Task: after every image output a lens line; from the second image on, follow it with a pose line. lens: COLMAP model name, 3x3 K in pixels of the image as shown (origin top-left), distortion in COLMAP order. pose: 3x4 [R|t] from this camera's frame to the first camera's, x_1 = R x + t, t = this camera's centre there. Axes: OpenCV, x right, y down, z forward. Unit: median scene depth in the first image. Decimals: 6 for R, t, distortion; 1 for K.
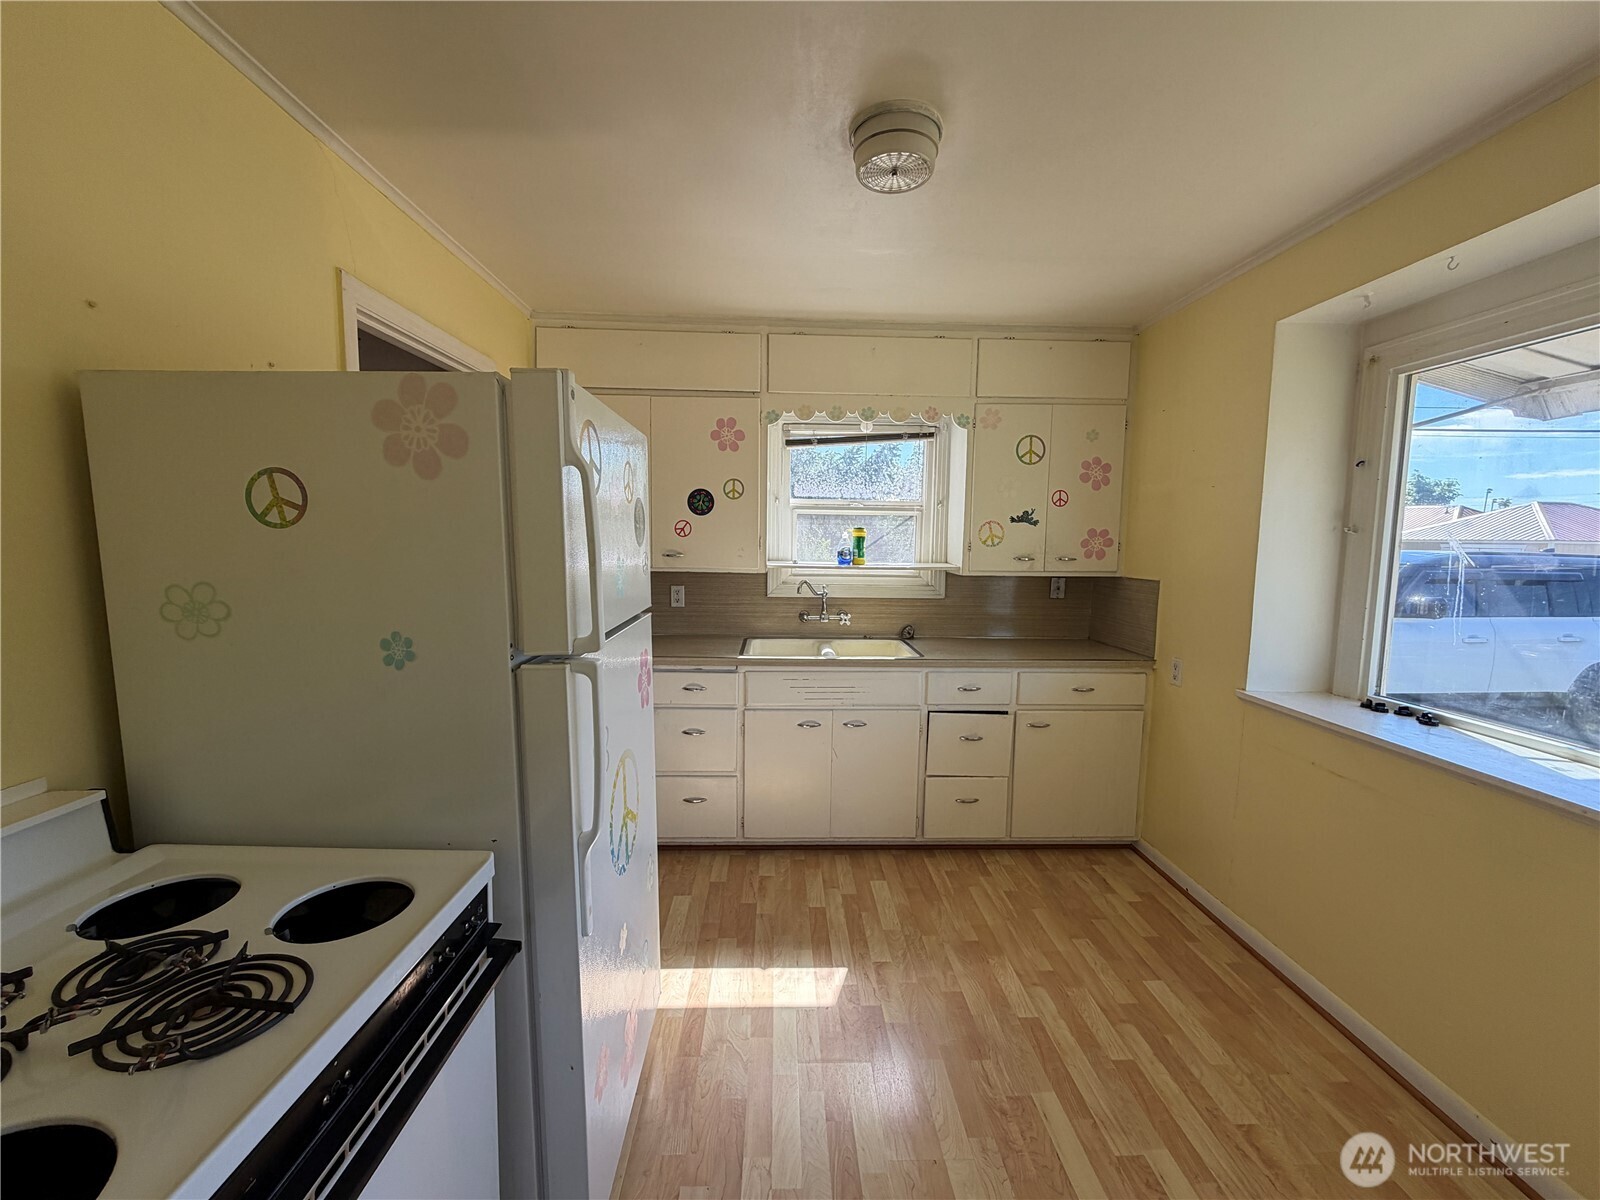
lens RADIAL K [[635.9, 0, 798.3], [0, 635.9, 602.1], [0, 0, 1]] dist [0.001309, 0.000239]
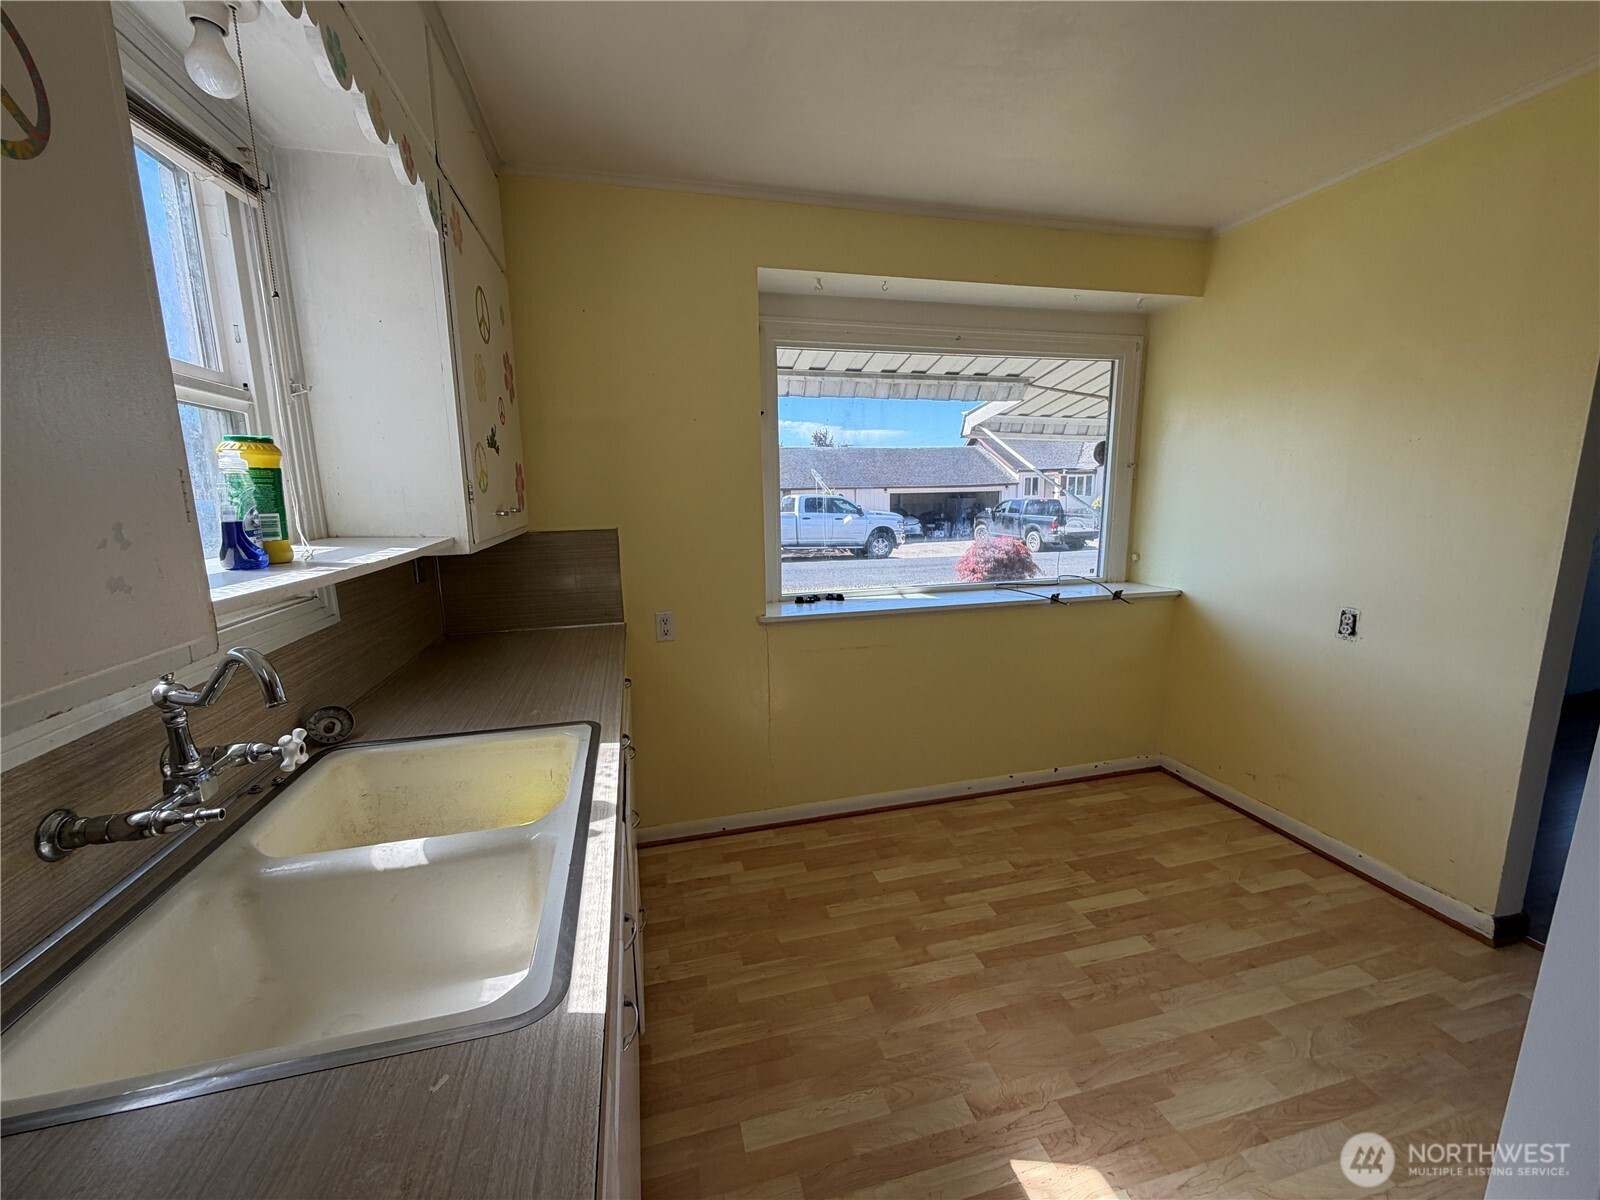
lens RADIAL K [[635.9, 0, 799.4], [0, 635.9, 600.8], [0, 0, 1]] dist [0.001309, 0.000239]
pose [[-0.215883, -0.176059, 0.960415, -0.385029], [0.113767, 0.972375, 0.203824, -0.110276], [-0.969769, 0.153266, -0.189890, 1.244394]]
